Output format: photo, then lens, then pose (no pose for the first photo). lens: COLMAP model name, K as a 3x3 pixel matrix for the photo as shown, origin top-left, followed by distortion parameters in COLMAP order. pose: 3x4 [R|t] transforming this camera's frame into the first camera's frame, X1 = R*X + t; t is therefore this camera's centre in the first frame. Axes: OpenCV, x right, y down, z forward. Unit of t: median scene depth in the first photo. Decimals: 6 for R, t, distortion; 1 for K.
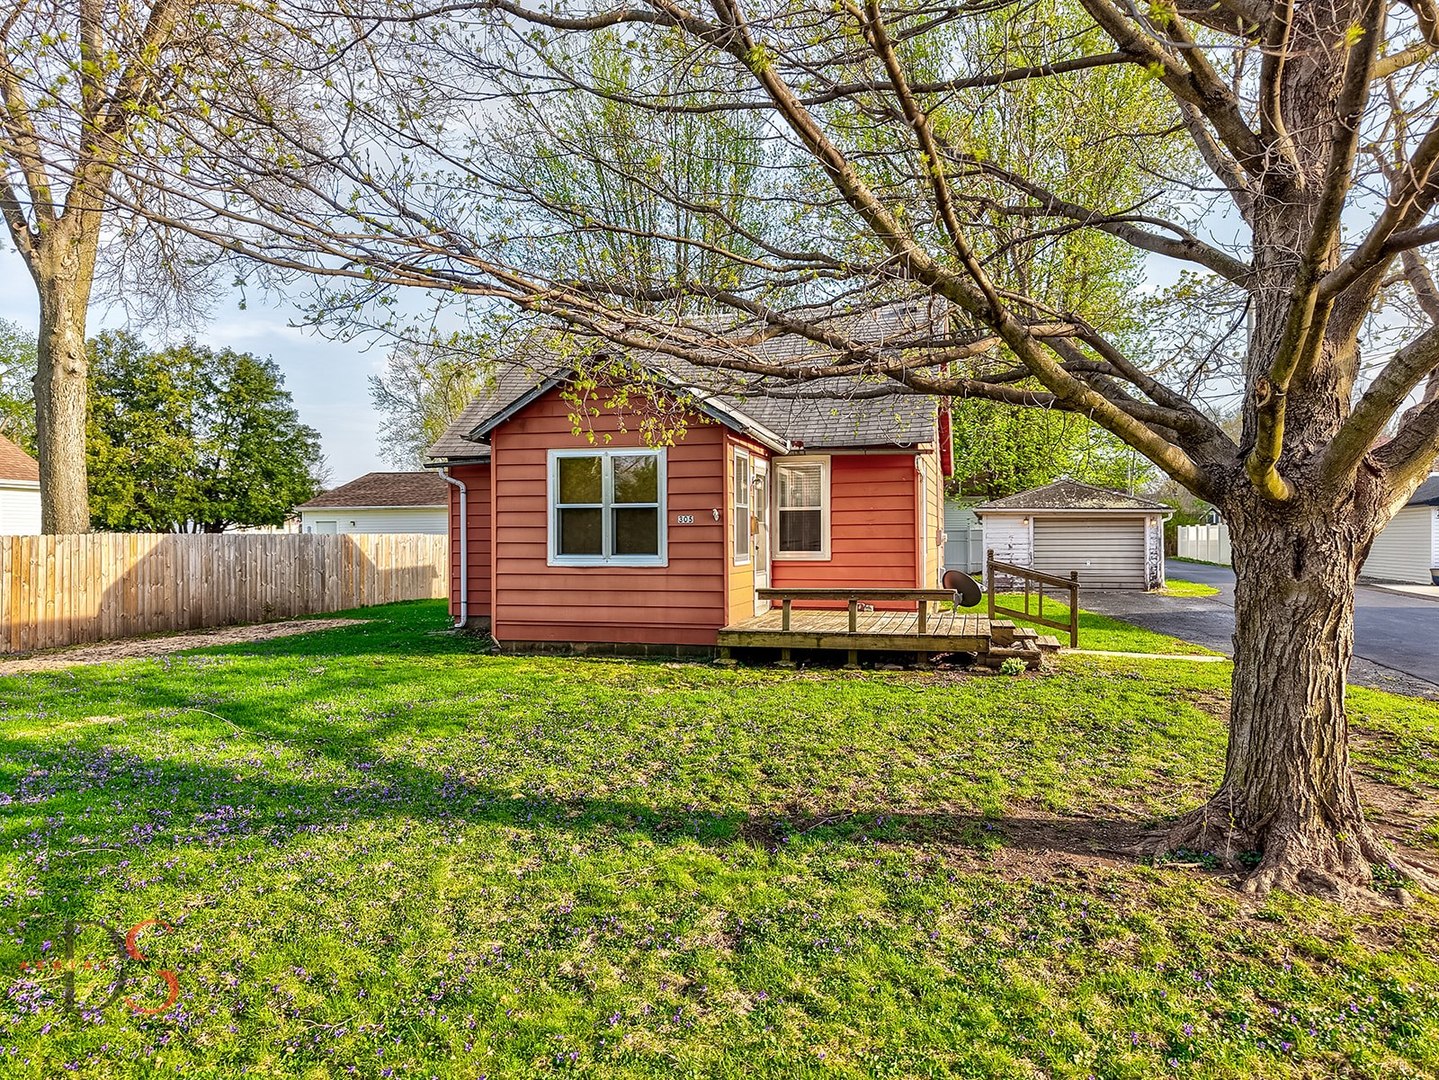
lens RADIAL K [[970.6, 0, 722.3], [0, 970.6, 538.2], [0, 0, 1]] dist [0.033065, -0.012122]
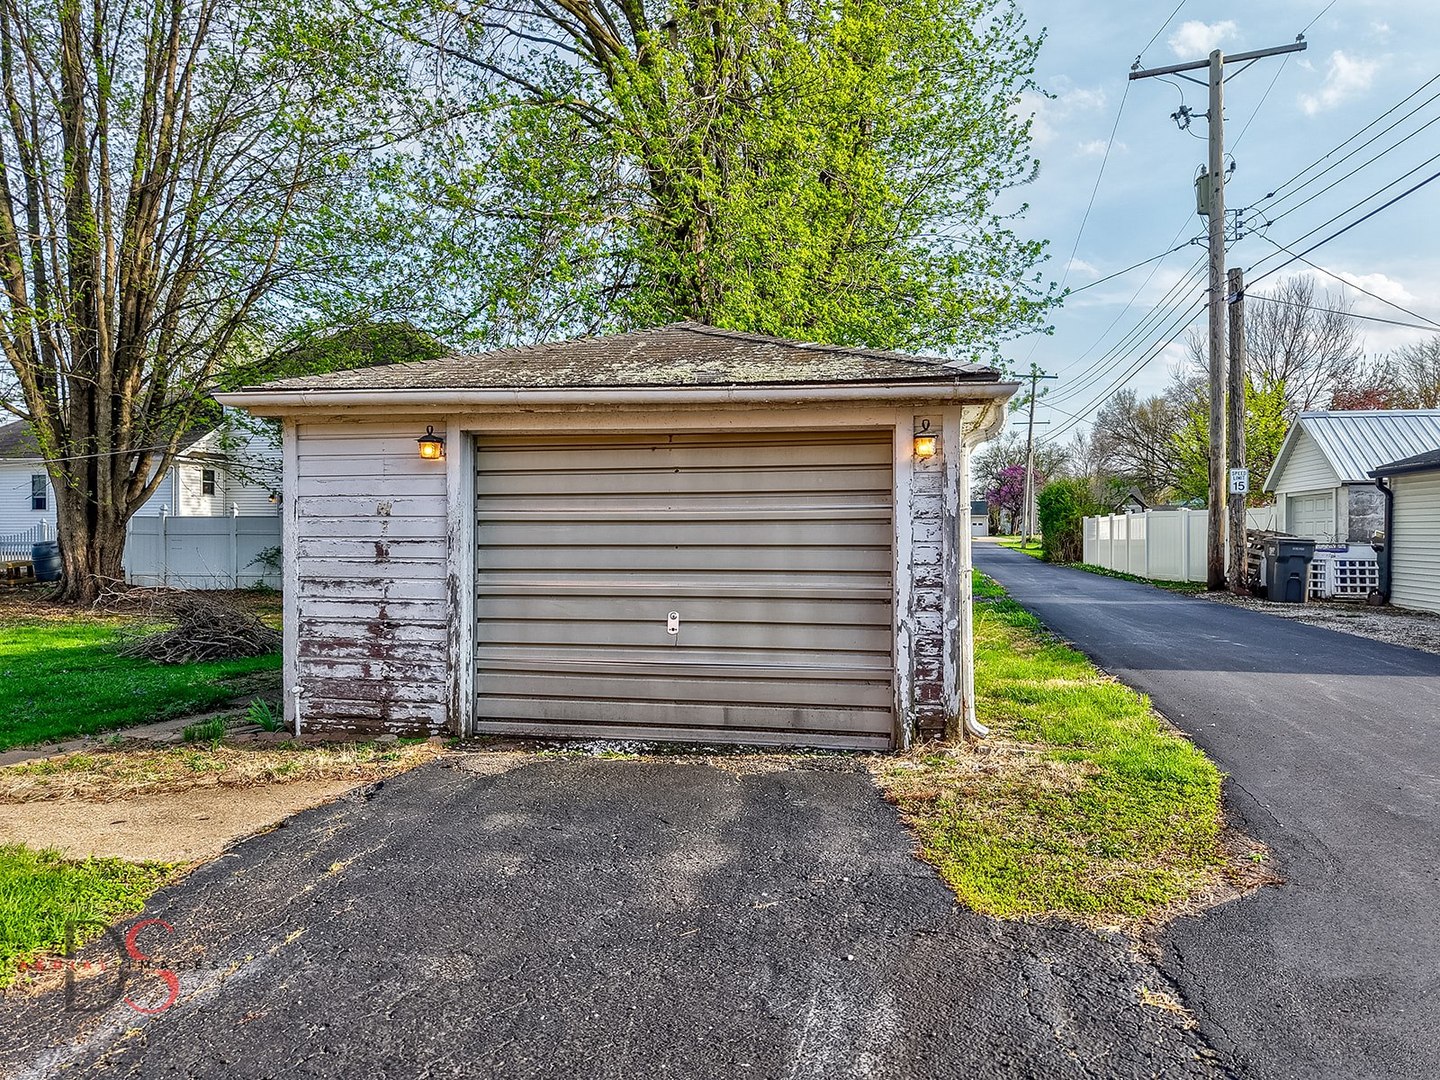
lens RADIAL K [[971.3, 0, 715.0], [0, 971.3, 532.7], [0, 0, 1]] dist [0.033065, -0.012122]
pose [[0.997793, 0.003891, 0.066281, 0.673501], [-0.003532, 0.999978, -0.005533, 0.009348], [-0.066301, 0.005287, 0.997786, 1.387581]]
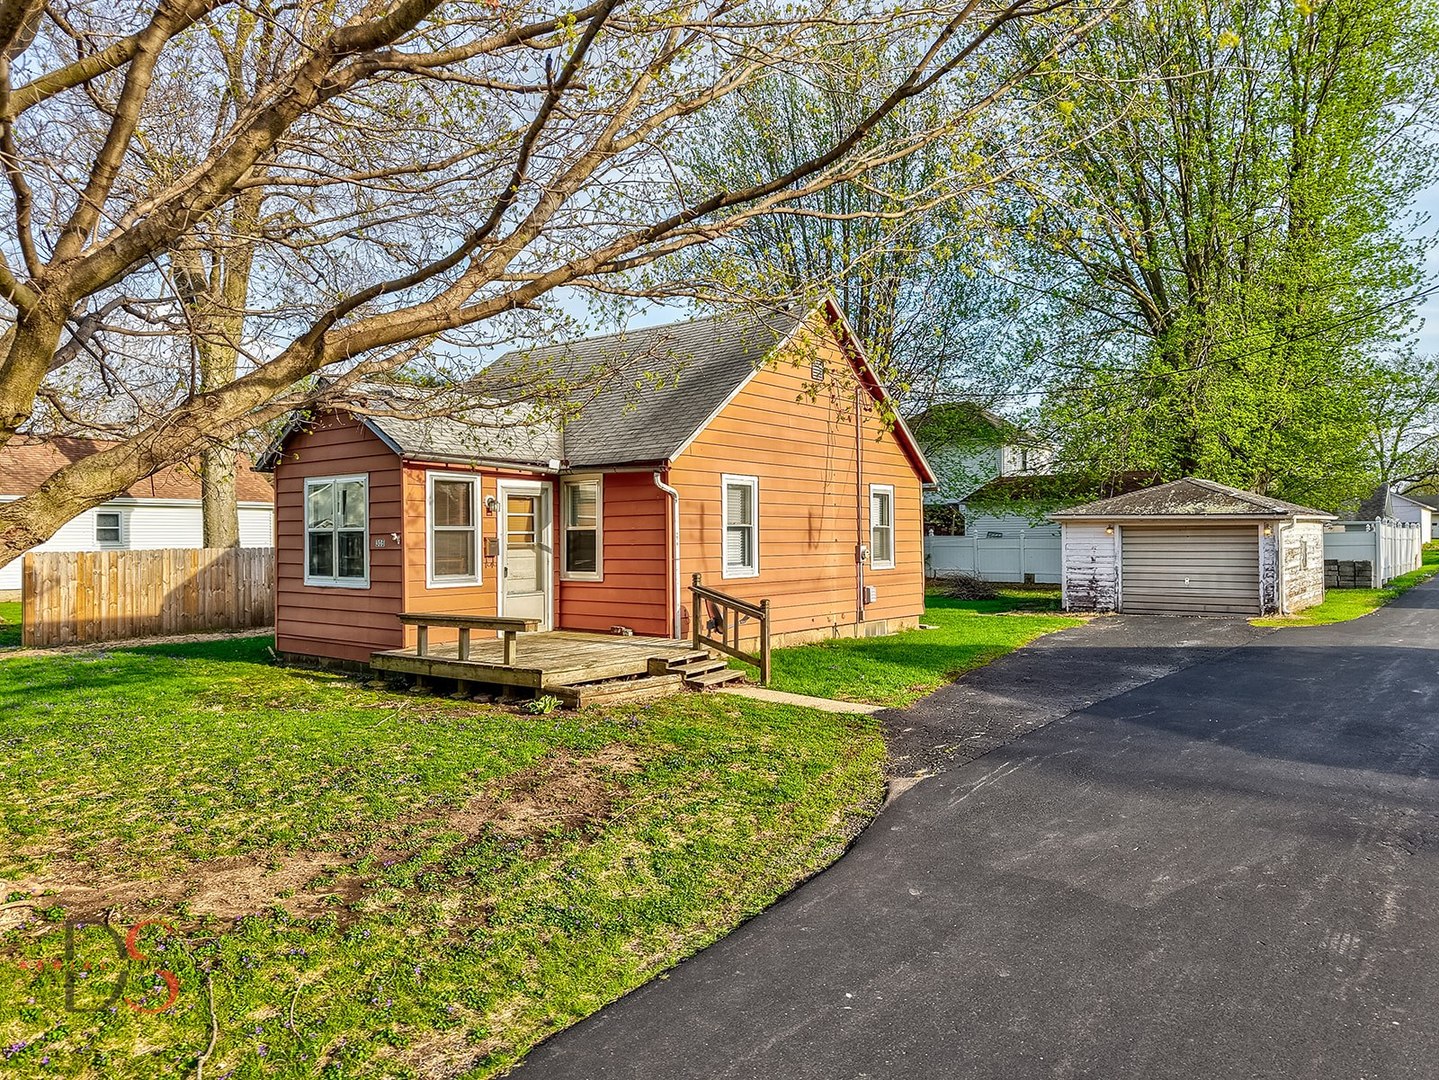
lens RADIAL K [[970.6, 0, 715.3], [0, 970.6, 536.1], [0, 0, 1]] dist [0.033065, -0.012122]
pose [[0.925564, -0.002375, -0.378584, 0.580517], [0.001884, 0.999997, -0.001665, -0.020760], [0.378587, 0.000828, 0.925565, 0.144762]]
